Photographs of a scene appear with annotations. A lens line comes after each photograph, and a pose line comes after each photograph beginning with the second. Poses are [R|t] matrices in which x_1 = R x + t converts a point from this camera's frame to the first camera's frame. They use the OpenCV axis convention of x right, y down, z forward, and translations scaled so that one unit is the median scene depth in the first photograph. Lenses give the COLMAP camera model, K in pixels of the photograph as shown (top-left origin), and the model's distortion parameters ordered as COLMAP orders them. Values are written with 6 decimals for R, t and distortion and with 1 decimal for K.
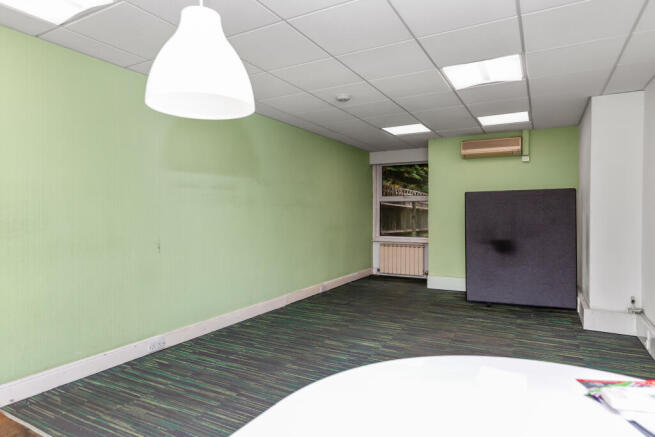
lens RADIAL K [[375.0, 0, 332.9], [0, 375.0, 217.8], [0, 0, 1]] dist [0.026404, 0.001960]
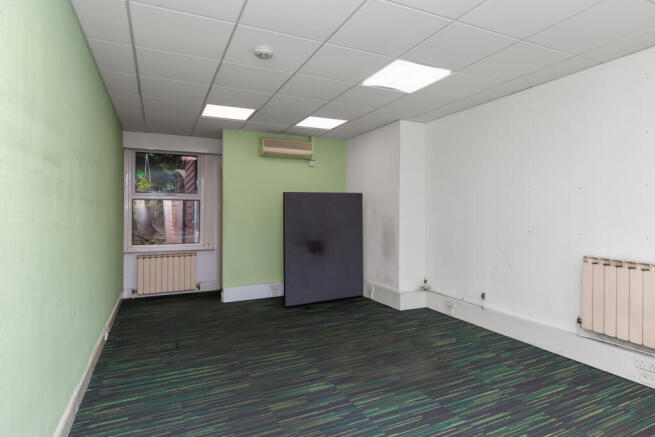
lens RADIAL K [[375.0, 0, 327.8], [0, 375.0, 215.8], [0, 0, 1]] dist [0.026404, 0.001960]
pose [[0.616277, -0.005854, 0.787508, -0.381539], [0.010289, 0.999947, -0.000618, -0.009155], [-0.787462, 0.008483, 0.616305, 0.396777]]
